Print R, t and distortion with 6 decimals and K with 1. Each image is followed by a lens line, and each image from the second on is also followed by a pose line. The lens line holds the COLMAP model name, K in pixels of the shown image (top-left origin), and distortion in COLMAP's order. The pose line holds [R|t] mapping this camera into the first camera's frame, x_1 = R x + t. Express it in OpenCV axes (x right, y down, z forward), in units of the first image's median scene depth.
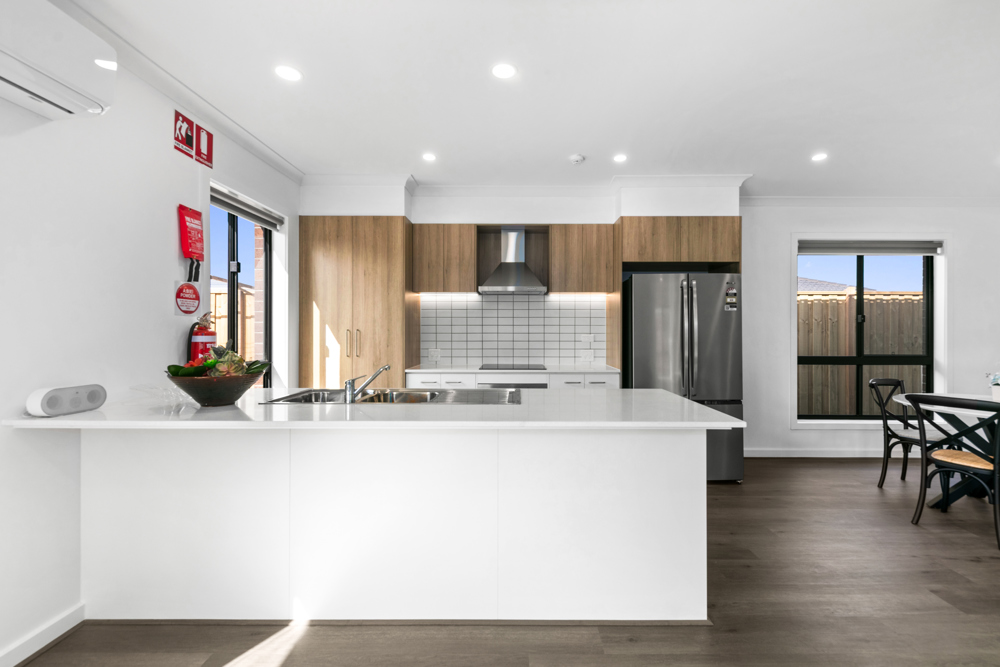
lens RADIAL K [[430.8, 0, 497.9], [0, 430.8, 327.0], [0, 0, 1]] dist [0.002253, 0.000195]
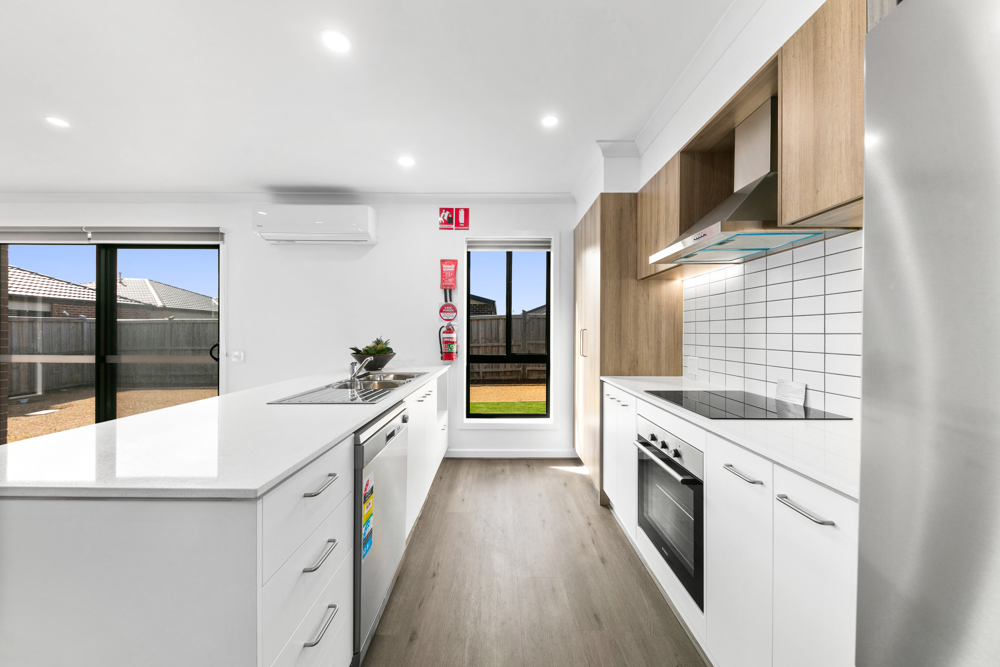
lens RADIAL K [[349.4, 0, 500.0], [0, 349.4, 333.5], [0, 0, 1]] dist [-0.000021, -0.000004]
pose [[0.010149, -0.001069, -0.999948, 0.673237], [0.004900, 0.999987, -0.001020, 0.022366], [0.999936, -0.004889, 0.010154, 1.166208]]
